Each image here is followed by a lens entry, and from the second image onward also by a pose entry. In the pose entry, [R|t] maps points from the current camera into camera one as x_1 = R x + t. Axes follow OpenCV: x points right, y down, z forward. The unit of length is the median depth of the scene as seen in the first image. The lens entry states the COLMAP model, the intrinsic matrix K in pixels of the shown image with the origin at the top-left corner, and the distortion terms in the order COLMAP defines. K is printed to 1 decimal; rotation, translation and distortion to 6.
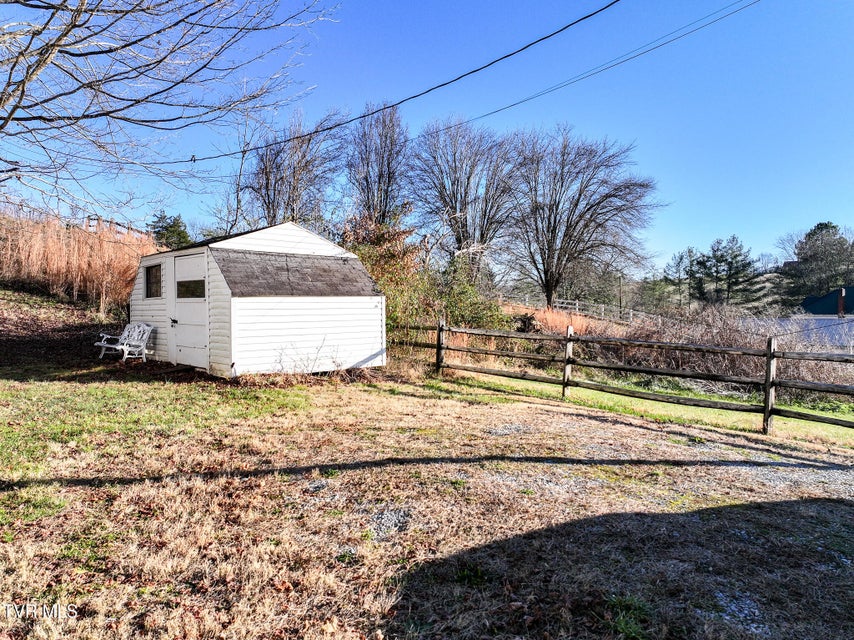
lens RADIAL K [[598.9, 0, 431.3], [0, 598.9, 321.4], [0, 0, 1]] dist [0.006193, 0.007012]
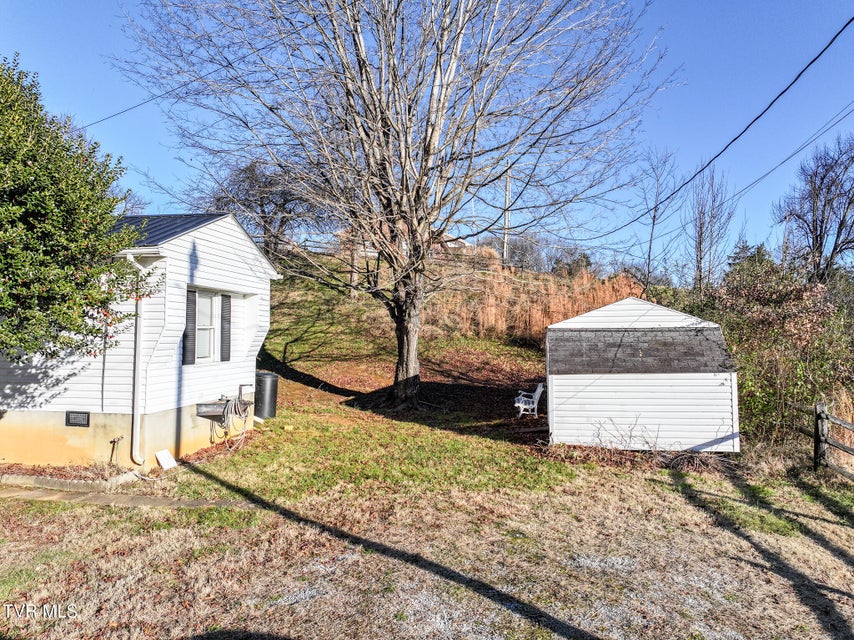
lens RADIAL K [[598.9, 0, 431.3], [0, 598.9, 321.4], [0, 0, 1]] dist [0.006193, 0.007012]
pose [[0.581427, -0.023457, -0.813260, 0.392502], [-0.011921, 0.999231, -0.037343, -0.081187], [0.813511, 0.031407, 0.580700, 0.127575]]
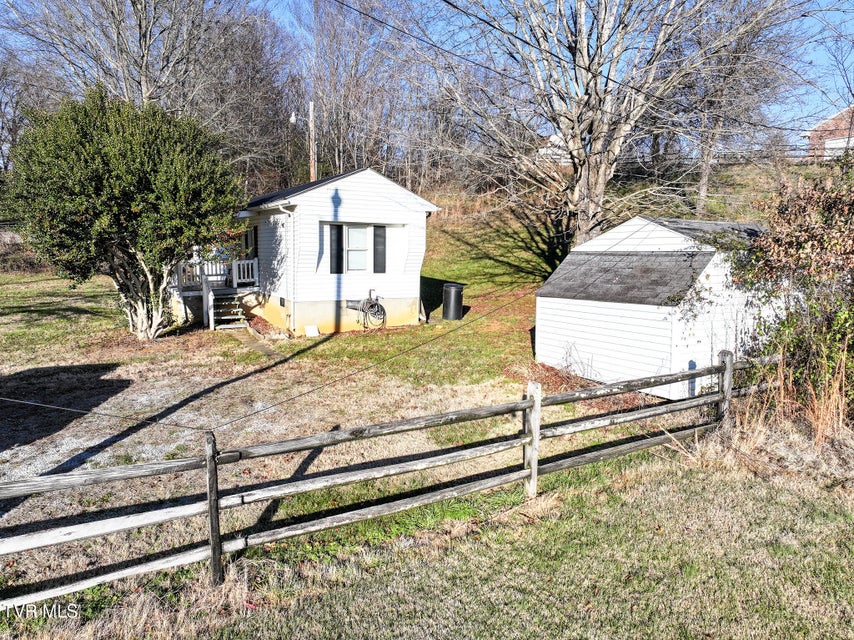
lens RADIAL K [[598.9, 0, 431.3], [0, 598.9, 321.4], [0, 0, 1]] dist [0.006193, 0.007012]
pose [[-0.265503, 0.081026, -0.960699, 0.695706], [-0.056651, 0.993429, 0.099442, -0.081539], [0.962444, 0.080826, -0.259168, 0.937372]]
